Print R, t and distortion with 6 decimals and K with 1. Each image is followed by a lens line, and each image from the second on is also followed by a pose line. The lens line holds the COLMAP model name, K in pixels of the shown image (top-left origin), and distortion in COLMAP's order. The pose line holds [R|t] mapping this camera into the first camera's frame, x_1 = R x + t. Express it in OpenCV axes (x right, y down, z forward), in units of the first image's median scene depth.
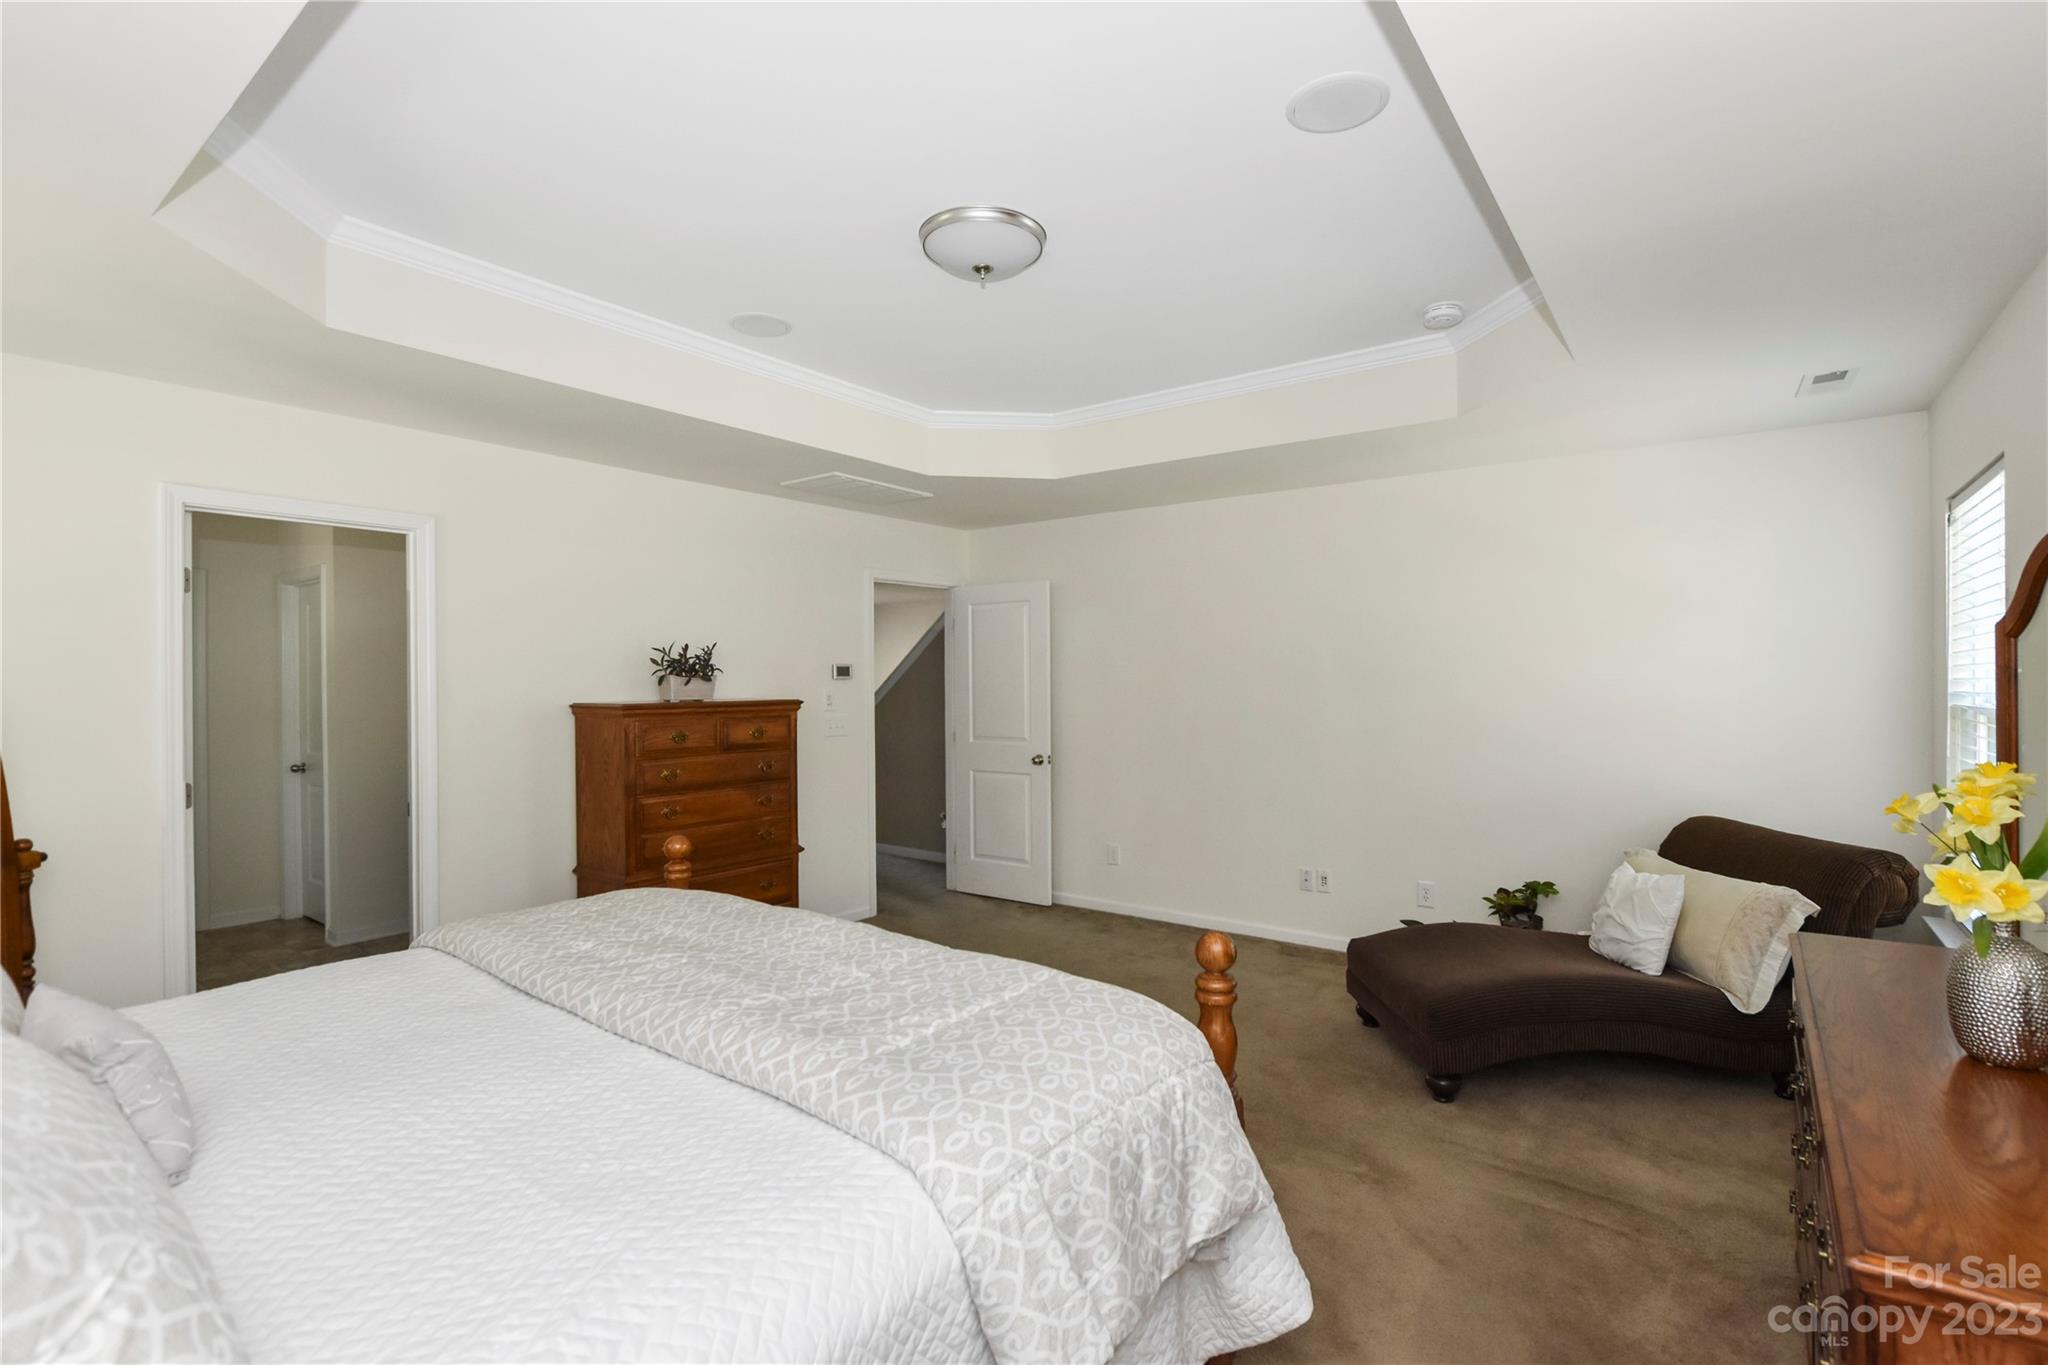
lens RADIAL K [[918.7, 0, 1044.1], [0, 918.7, 693.2], [0, 0, 1]] dist [-0.015543, 0.000678]
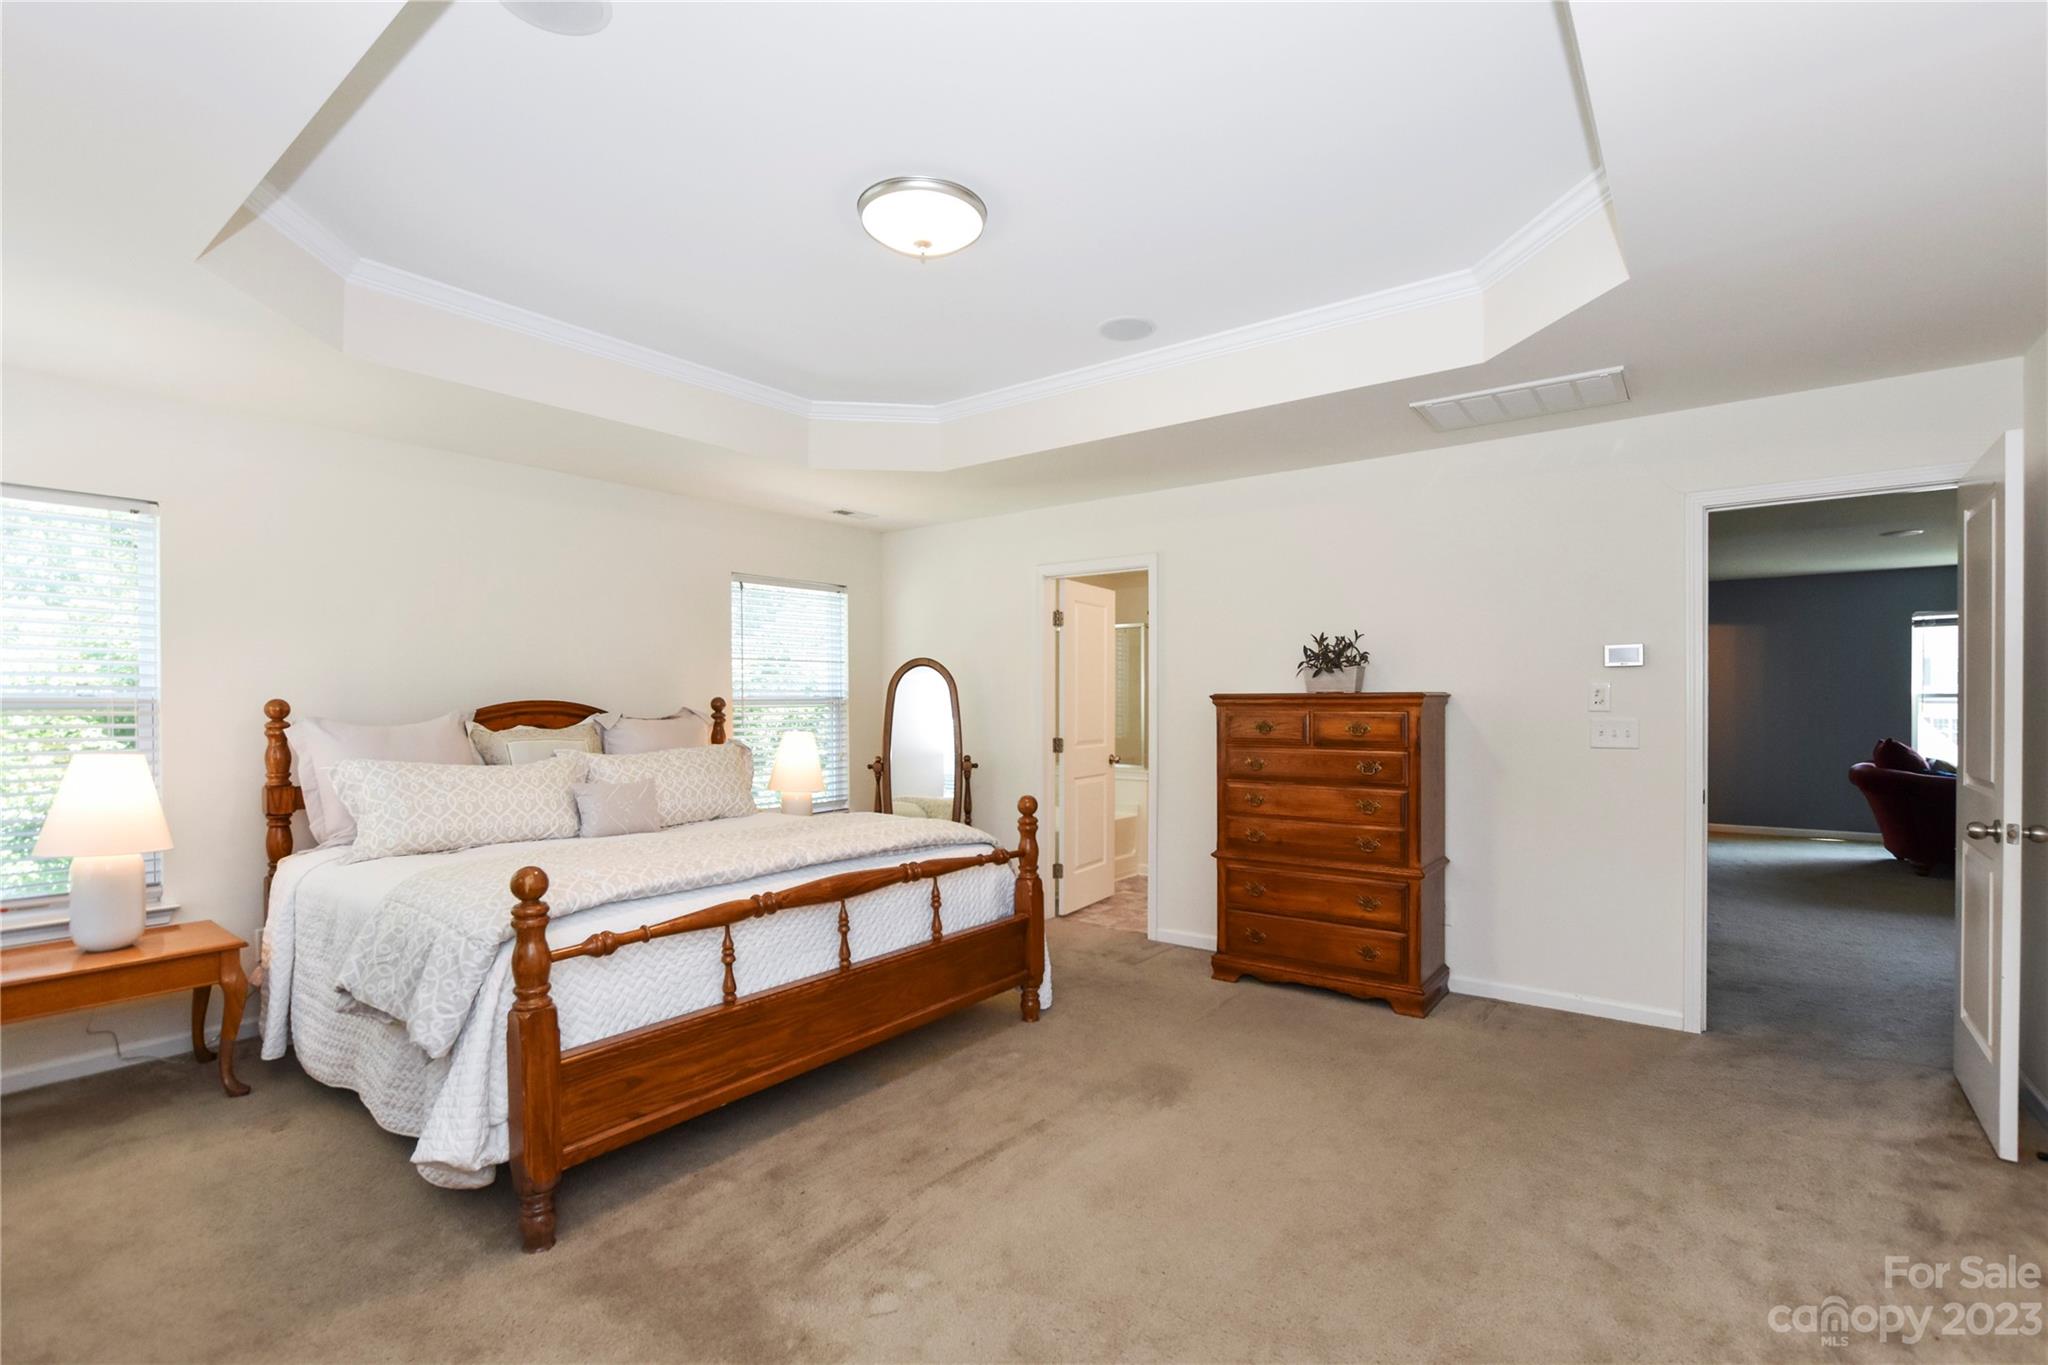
lens RADIAL K [[918.7, 0, 1044.1], [0, 918.7, 693.2], [0, 0, 1]] dist [-0.015543, 0.000678]
pose [[0.007237, -0.004450, -0.999964, 0.595700], [-0.013274, 0.999902, -0.004546, 0.017499], [0.999886, 0.013307, 0.007177, 0.720643]]
